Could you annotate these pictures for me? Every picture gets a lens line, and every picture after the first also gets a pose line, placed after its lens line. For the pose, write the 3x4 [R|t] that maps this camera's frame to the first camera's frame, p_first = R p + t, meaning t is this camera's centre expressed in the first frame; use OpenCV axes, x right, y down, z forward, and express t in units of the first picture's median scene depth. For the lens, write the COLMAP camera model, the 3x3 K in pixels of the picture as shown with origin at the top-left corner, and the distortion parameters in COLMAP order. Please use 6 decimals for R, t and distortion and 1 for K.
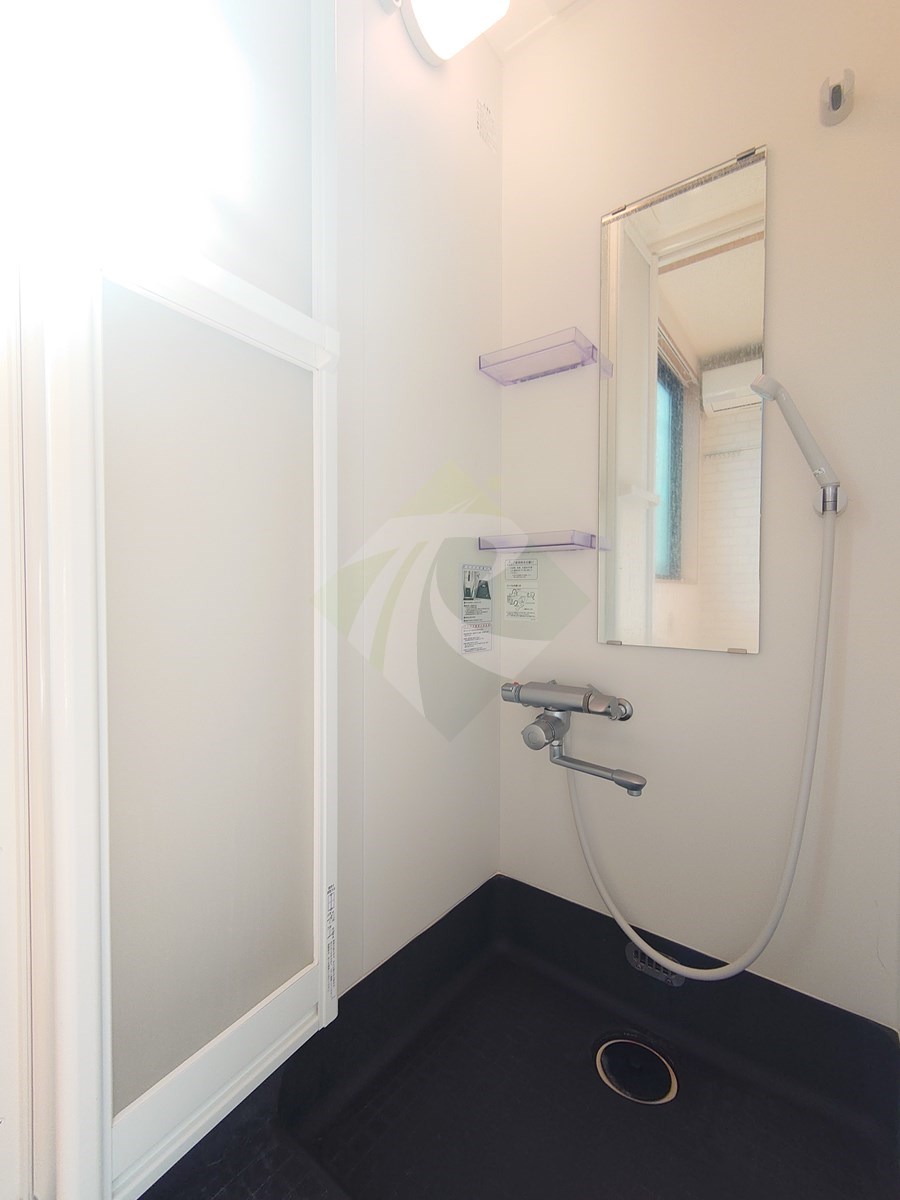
lens RADIAL K [[519.3, 0, 453.1], [0, 519.3, 599.1], [0, 0, 1]] dist [0.002957, 0.000153]
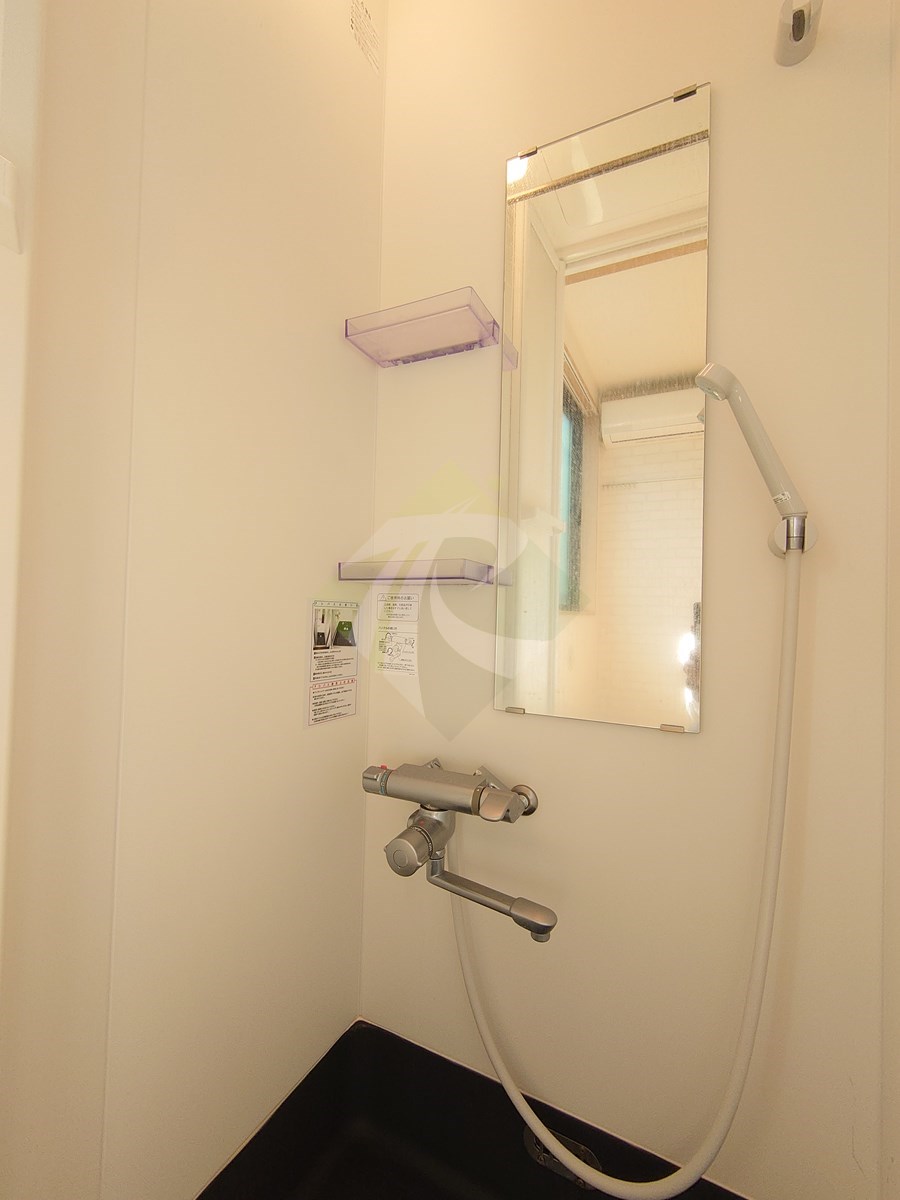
lens RADIAL K [[519.3, 0, 453.0], [0, 519.3, 597.4], [0, 0, 1]] dist [0.002957, 0.000153]
pose [[0.982561, 0.026878, 0.183986, 0.076069], [-0.019168, 0.998867, -0.043558, -0.042849], [-0.184948, 0.039272, 0.981963, 0.261865]]
